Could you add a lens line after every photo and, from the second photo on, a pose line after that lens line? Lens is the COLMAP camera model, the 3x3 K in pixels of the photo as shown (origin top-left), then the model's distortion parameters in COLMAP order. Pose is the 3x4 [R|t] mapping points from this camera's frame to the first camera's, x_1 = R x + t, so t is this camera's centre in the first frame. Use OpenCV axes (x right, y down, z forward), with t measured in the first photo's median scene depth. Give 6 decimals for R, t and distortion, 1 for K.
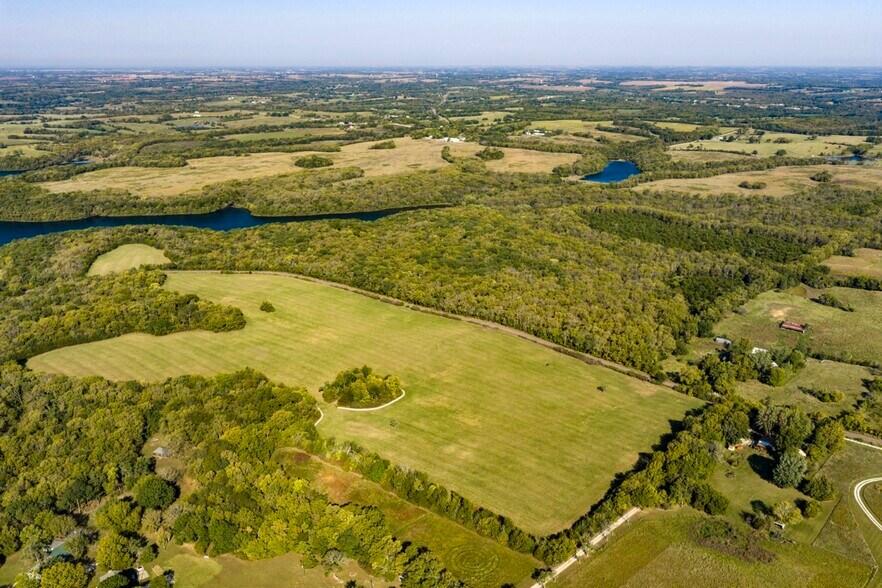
lens RADIAL K [[726.3, 0, 441.0], [0, 726.3, 294.0], [0, 0, 1]] dist [0.012666, -0.016165]
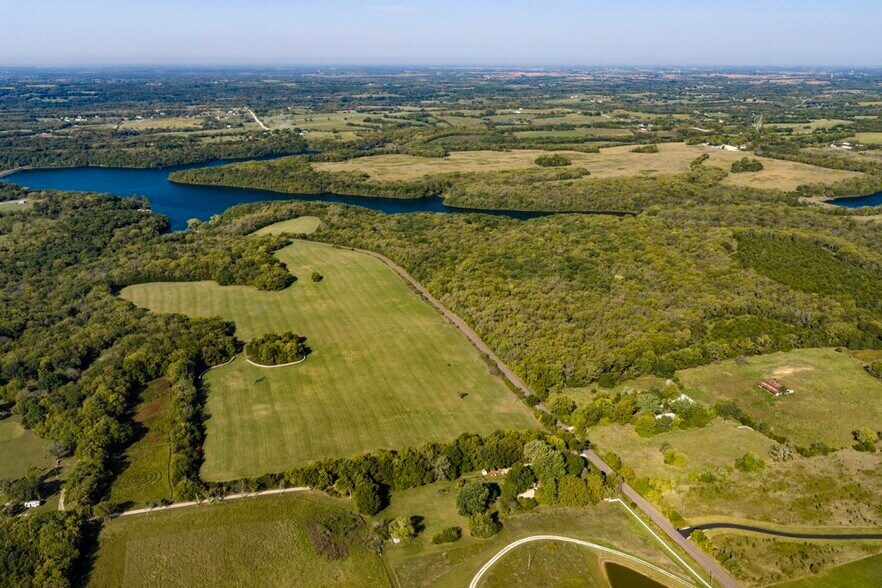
lens RADIAL K [[726.3, 0, 441.0], [0, 726.3, 294.0], [0, 0, 1]] dist [0.012666, -0.016165]
pose [[0.869486, 0.153702, -0.469436, 0.194425], [-0.152912, 0.987427, 0.040080, -0.013192], [0.469694, 0.036933, 0.882056, 0.028645]]
